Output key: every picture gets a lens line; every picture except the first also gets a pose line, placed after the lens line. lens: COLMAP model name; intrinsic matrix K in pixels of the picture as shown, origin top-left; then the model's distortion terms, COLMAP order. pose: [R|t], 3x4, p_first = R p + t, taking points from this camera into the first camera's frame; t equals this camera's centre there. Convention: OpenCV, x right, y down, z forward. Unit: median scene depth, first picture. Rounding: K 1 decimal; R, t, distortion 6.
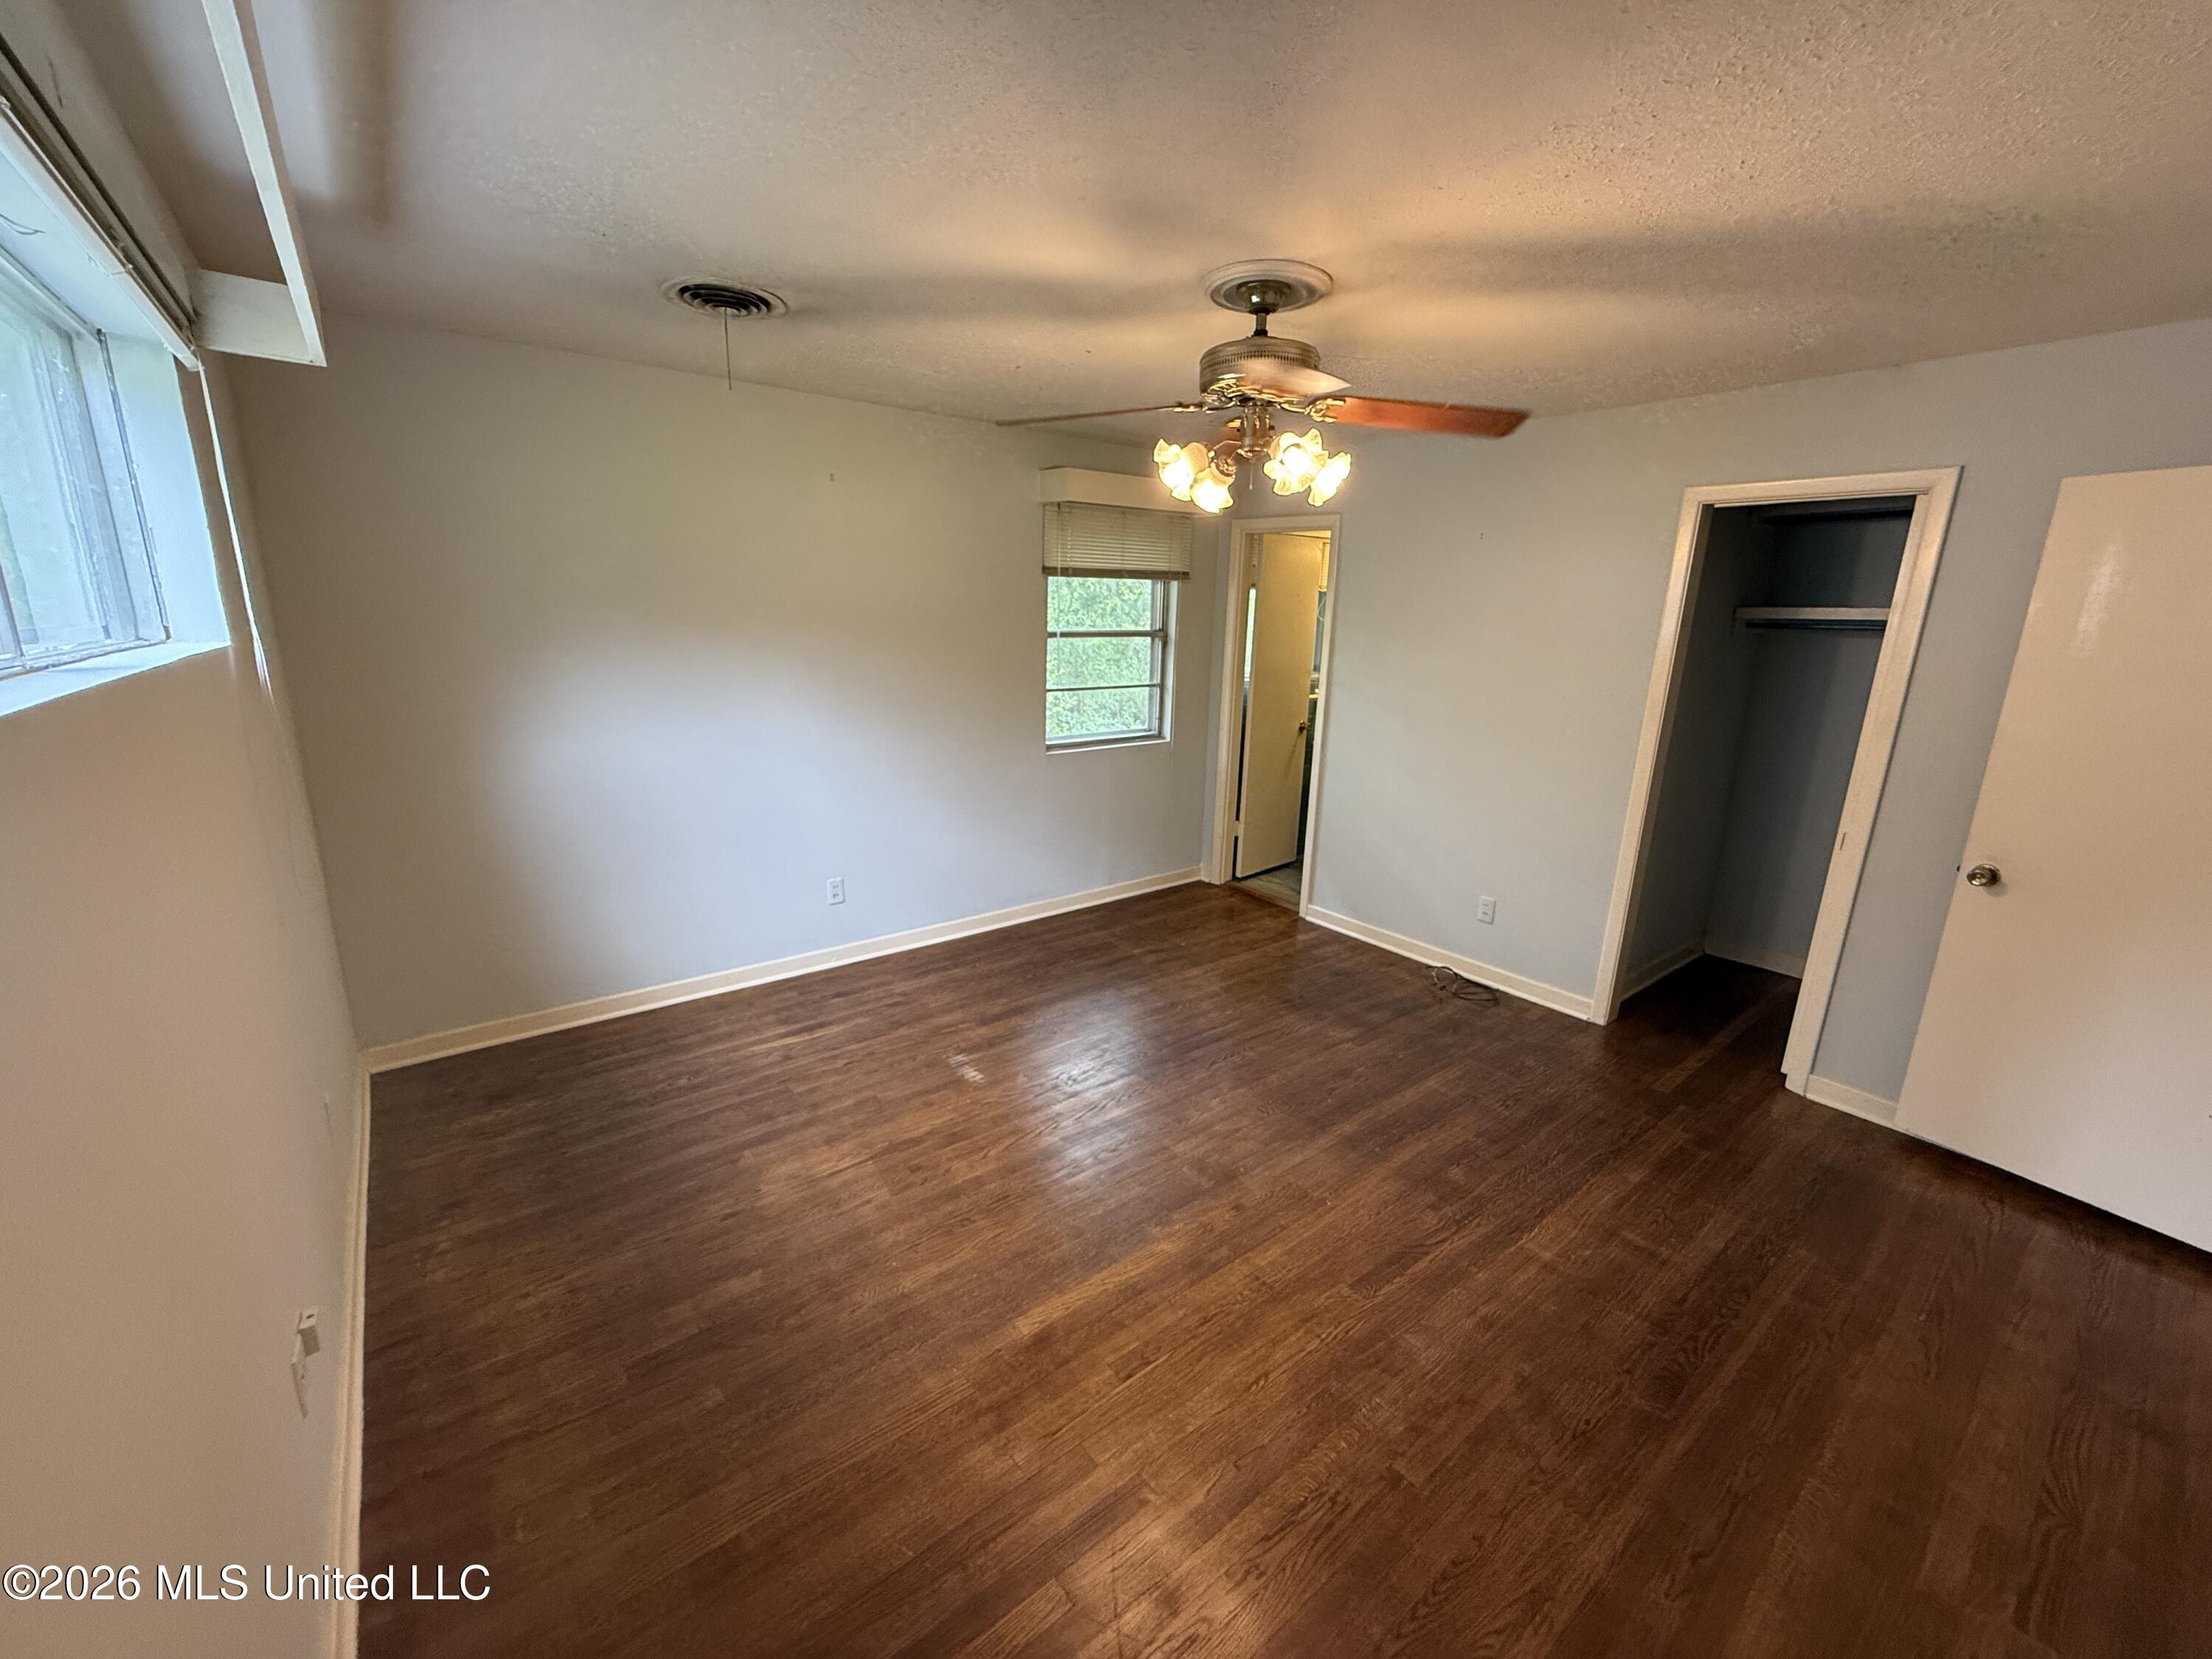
lens RADIAL K [[885.1, 0, 1096.6], [0, 885.1, 826.2], [0, 0, 1]] dist [0.000816, -0.000234]
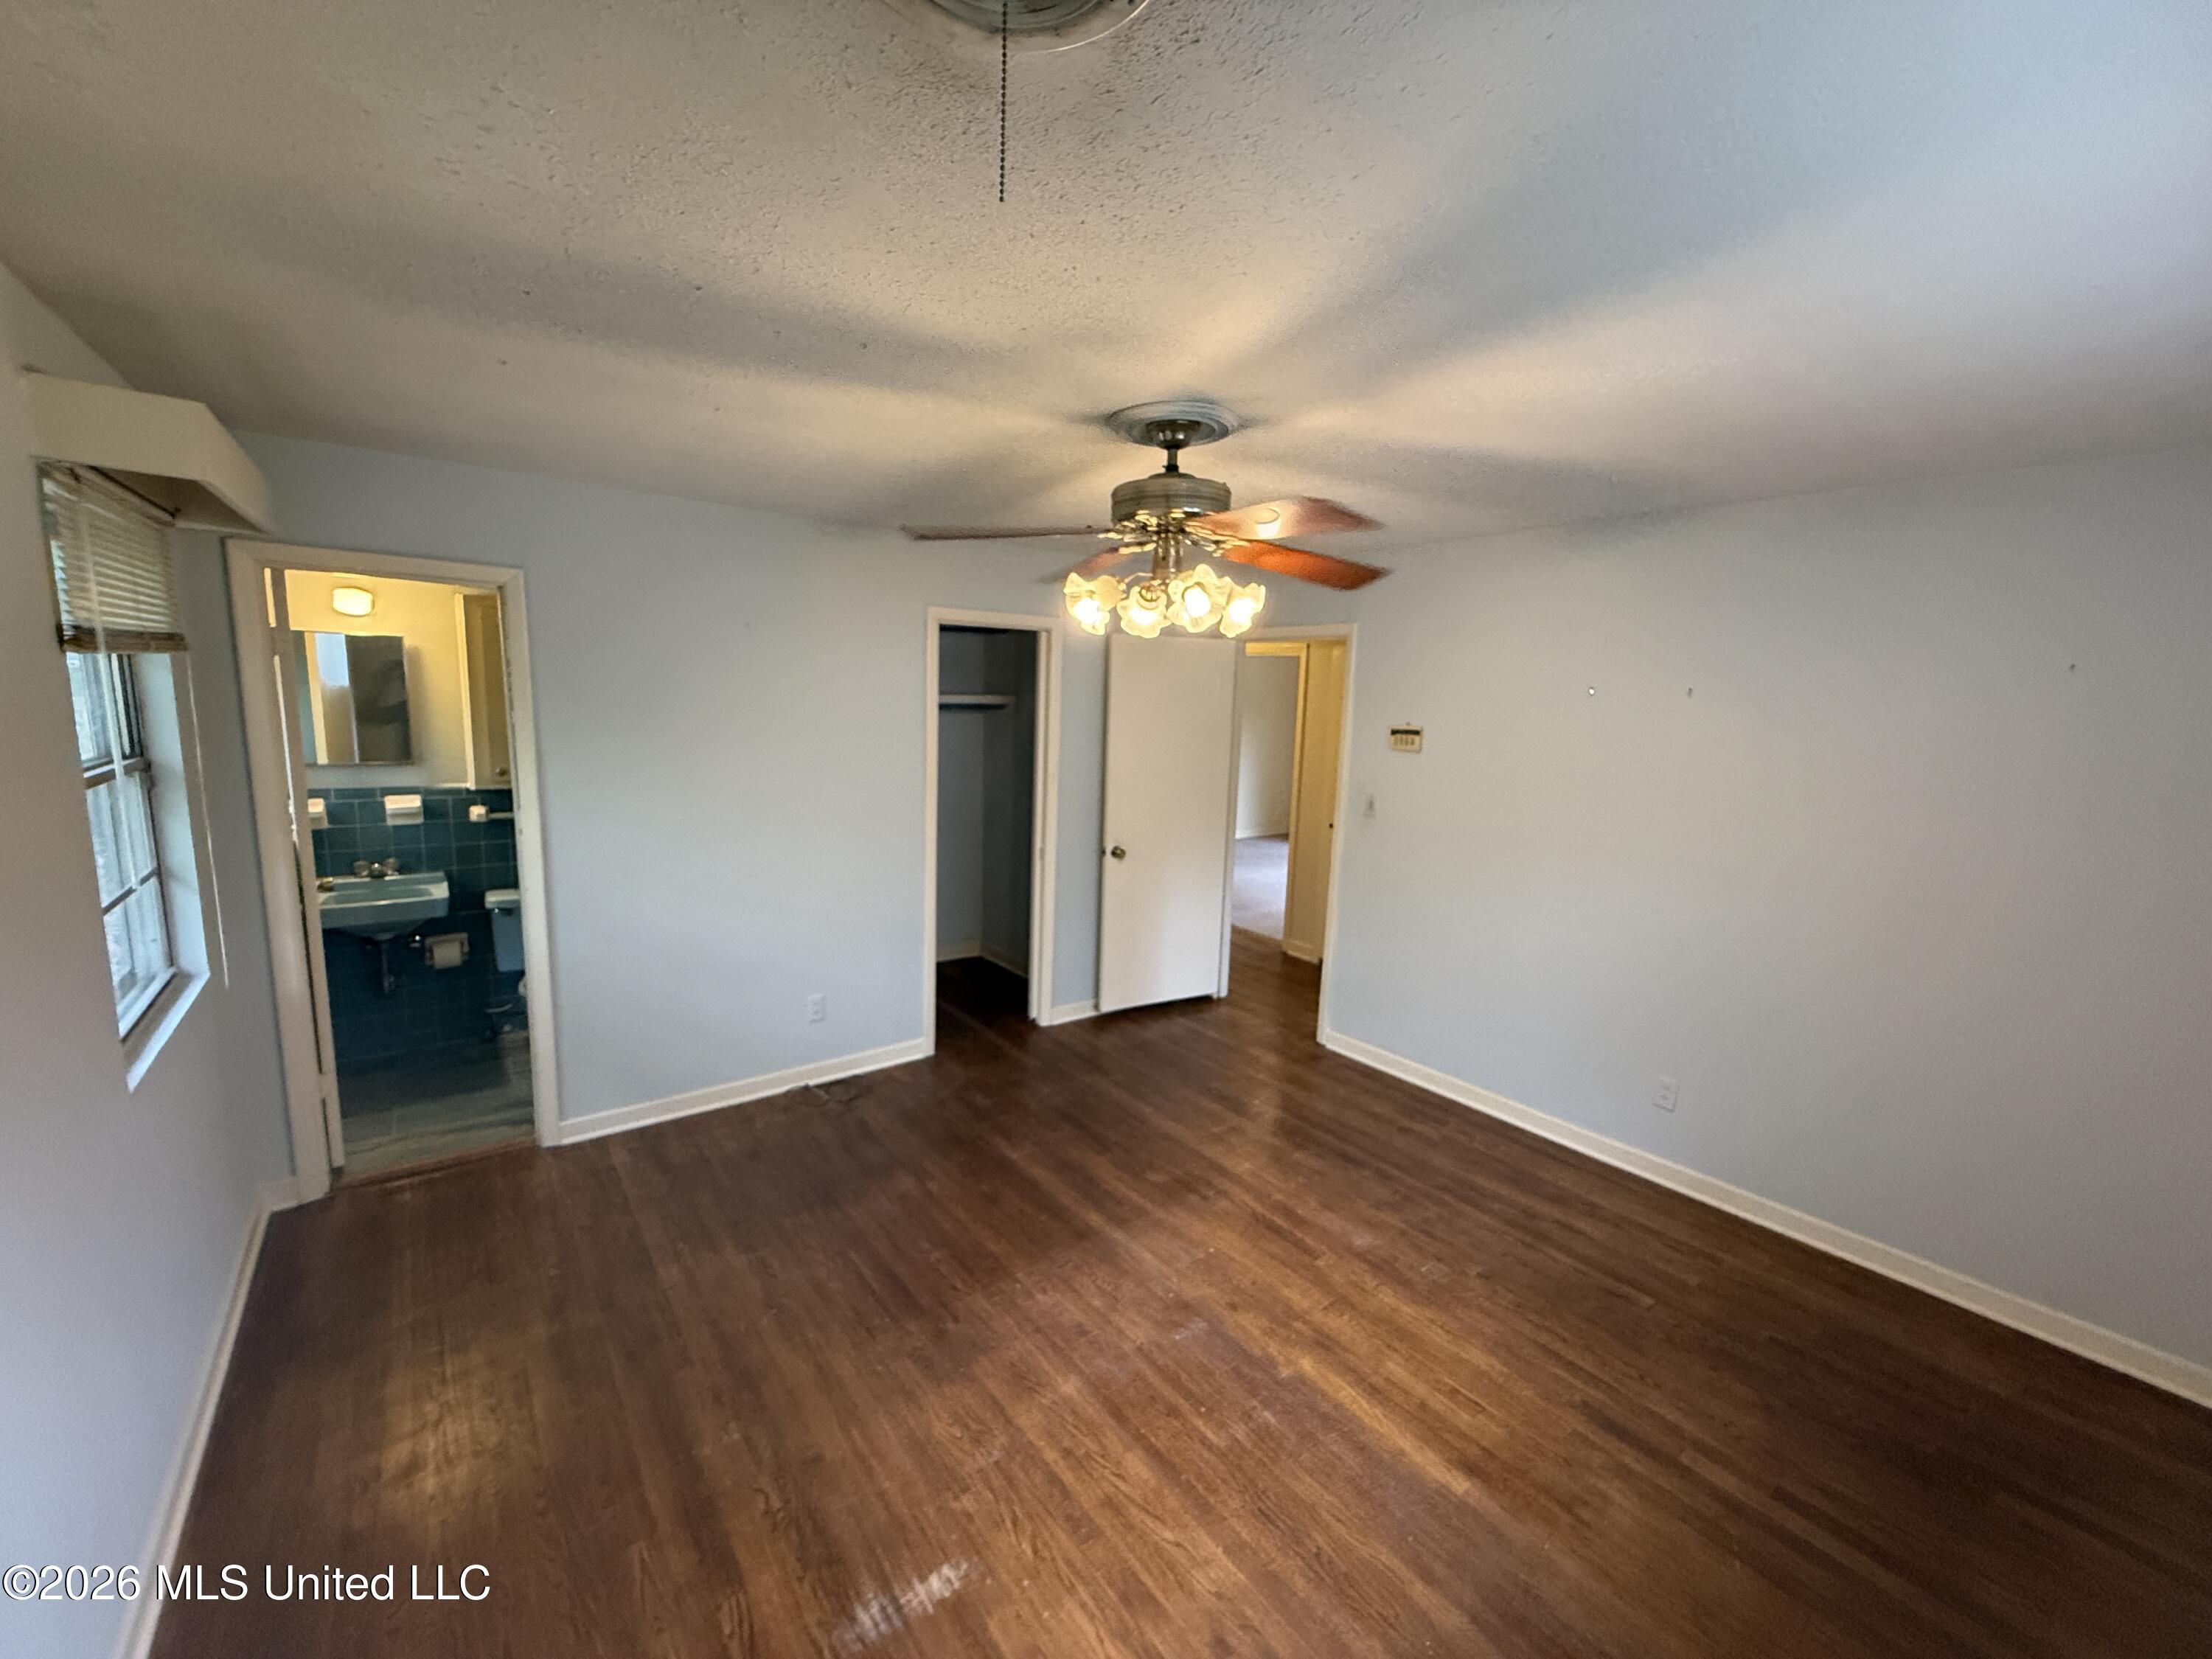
lens RADIAL K [[888.7, 0, 1096.7], [0, 888.7, 825.8], [0, 0, 1]] dist [-0.000262, 0.000064]
pose [[0.020140, -0.175531, 0.984268, -0.722614], [0.211699, 0.962894, 0.167388, -0.298281], [-0.977127, 0.204997, 0.056552, 0.929577]]
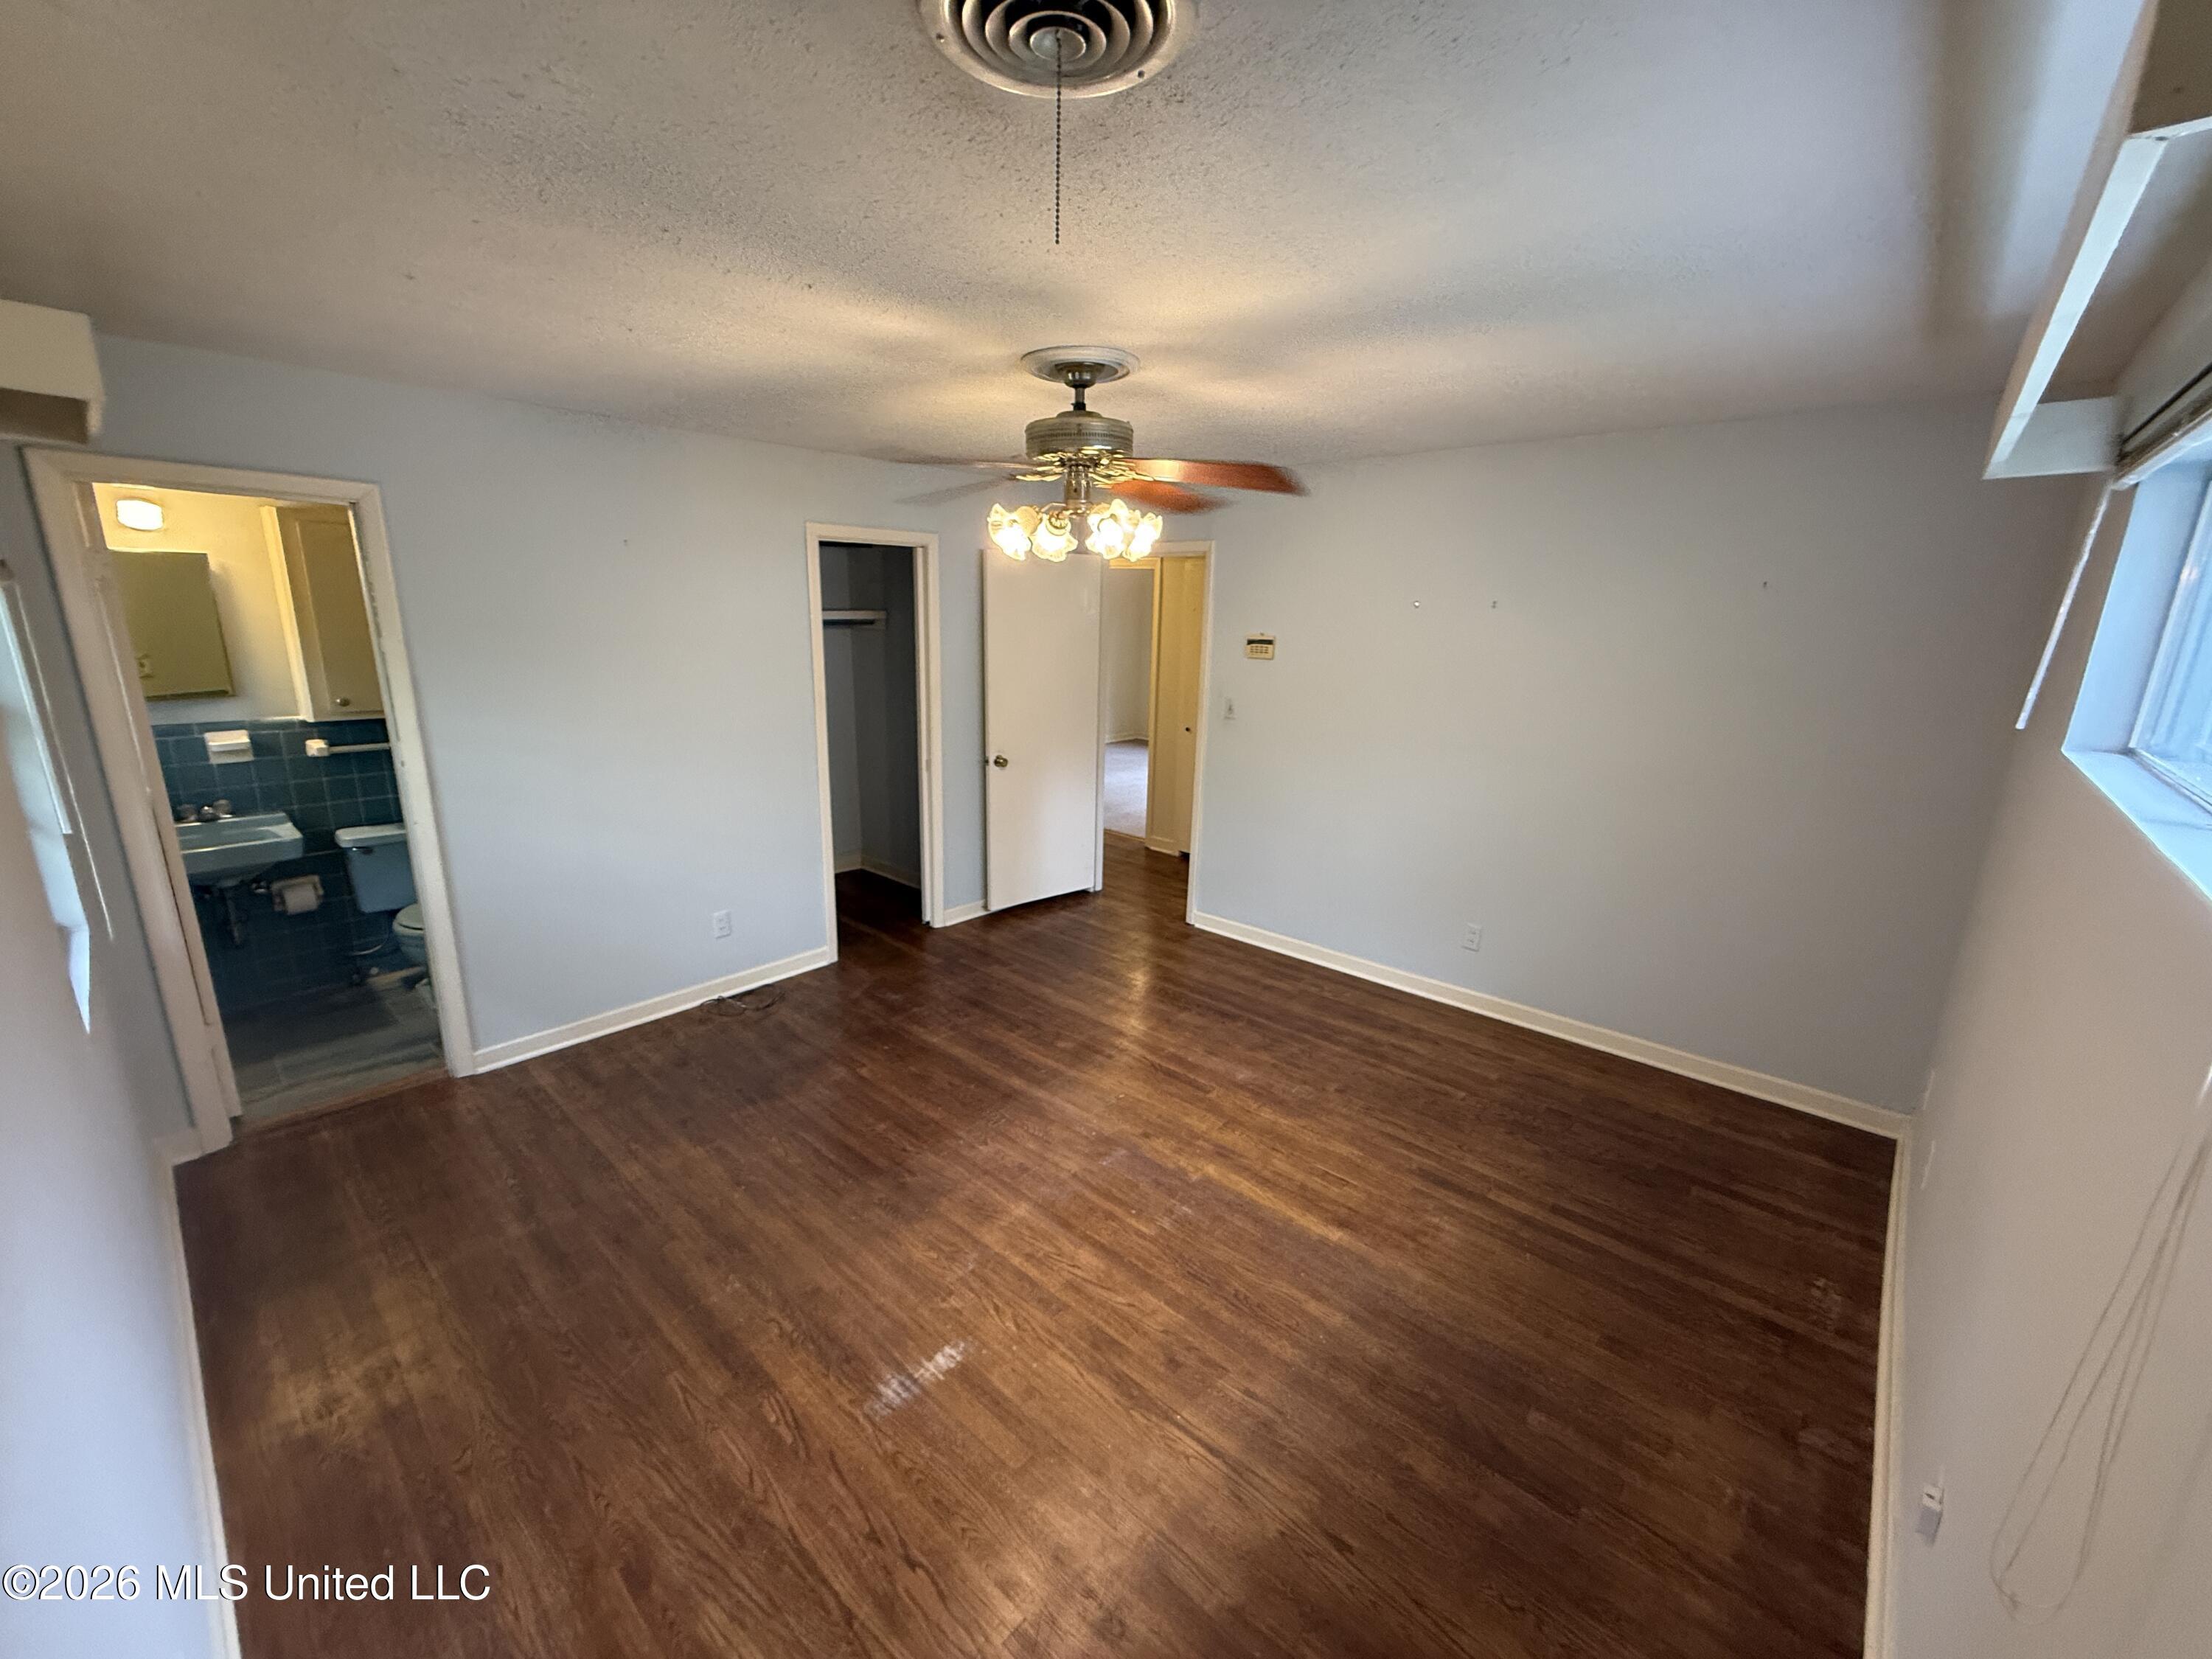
lens RADIAL K [[885.1, 0, 1096.6], [0, 885.1, 826.2], [0, 0, 1]] dist [0.000816, -0.000234]
pose [[-0.167383, -0.269372, 0.948379, -0.830937], [0.212784, 0.929407, 0.301538, -0.334440], [-0.962656, 0.252272, -0.098249, 1.021110]]
